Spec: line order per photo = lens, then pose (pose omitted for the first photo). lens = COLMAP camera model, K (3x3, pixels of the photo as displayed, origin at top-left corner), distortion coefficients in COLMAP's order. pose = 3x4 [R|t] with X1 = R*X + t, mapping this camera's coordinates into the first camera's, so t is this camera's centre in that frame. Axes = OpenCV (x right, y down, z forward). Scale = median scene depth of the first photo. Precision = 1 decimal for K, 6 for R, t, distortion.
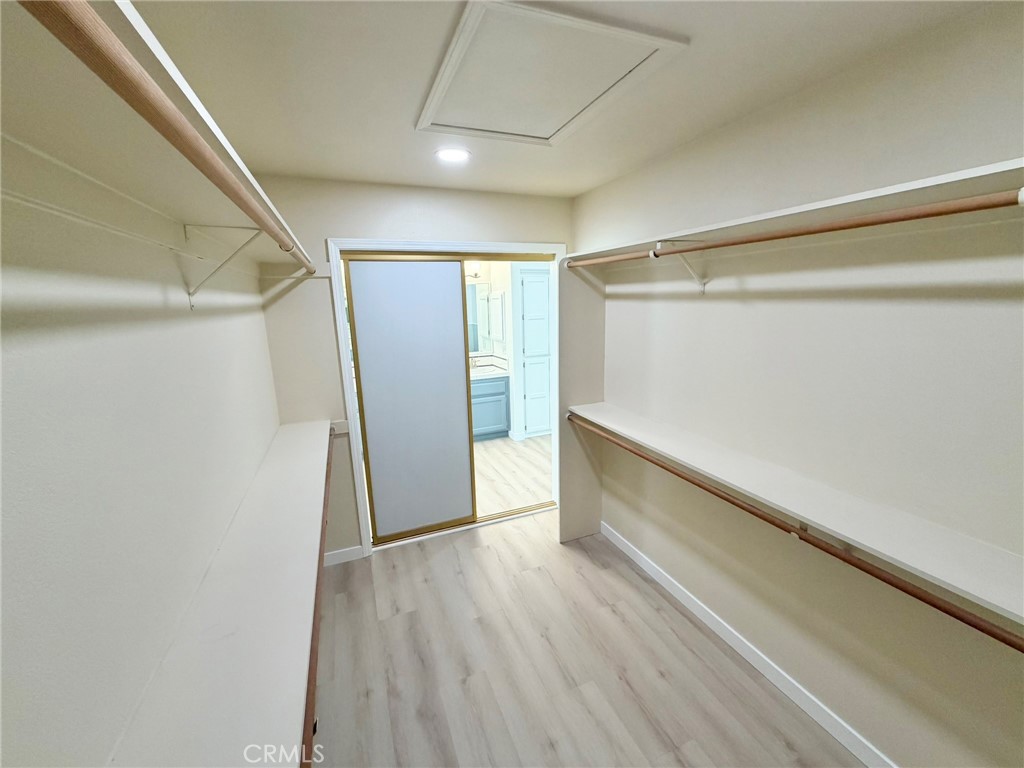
lens RADIAL K [[409.0, 0, 512.0], [0, 409.0, 384.0], [0, 0, 1]] dist [0.000527, 0.000105]
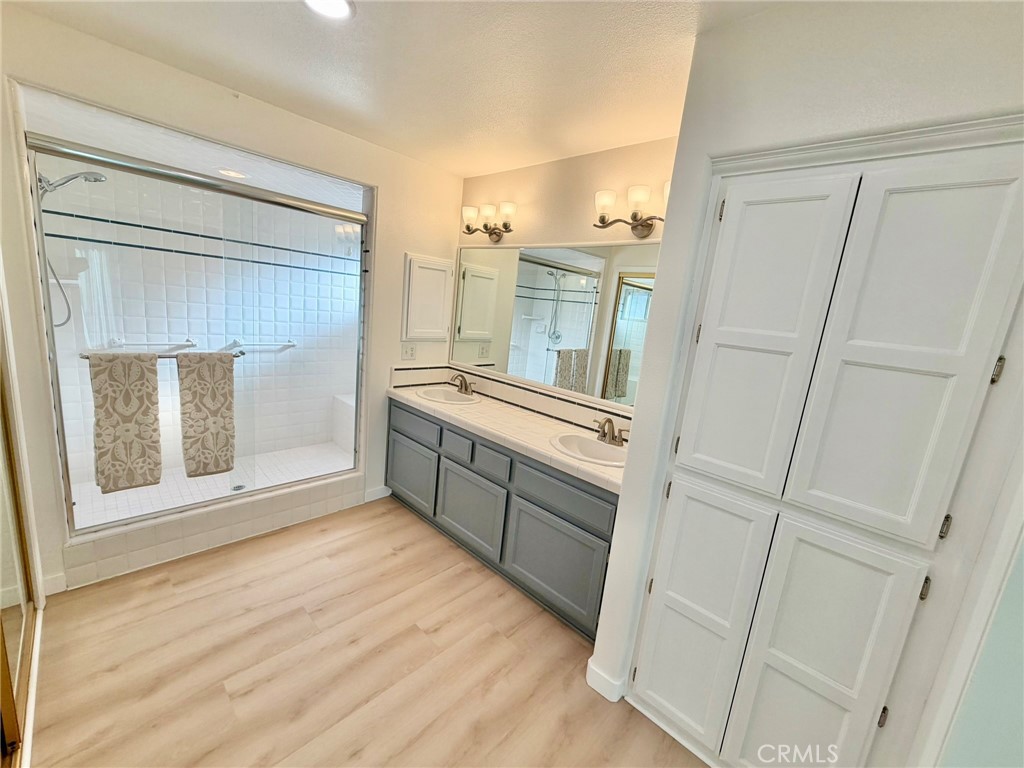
lens RADIAL K [[409.0, 0, 512.0], [0, 409.0, 384.0], [0, 0, 1]] dist [0.000527, 0.000105]
pose [[0.400953, 0.241004, -0.883829, 0.232253], [-0.293309, 0.947761, 0.125376, -0.125273], [0.867875, 0.208965, 0.450696, 0.748029]]
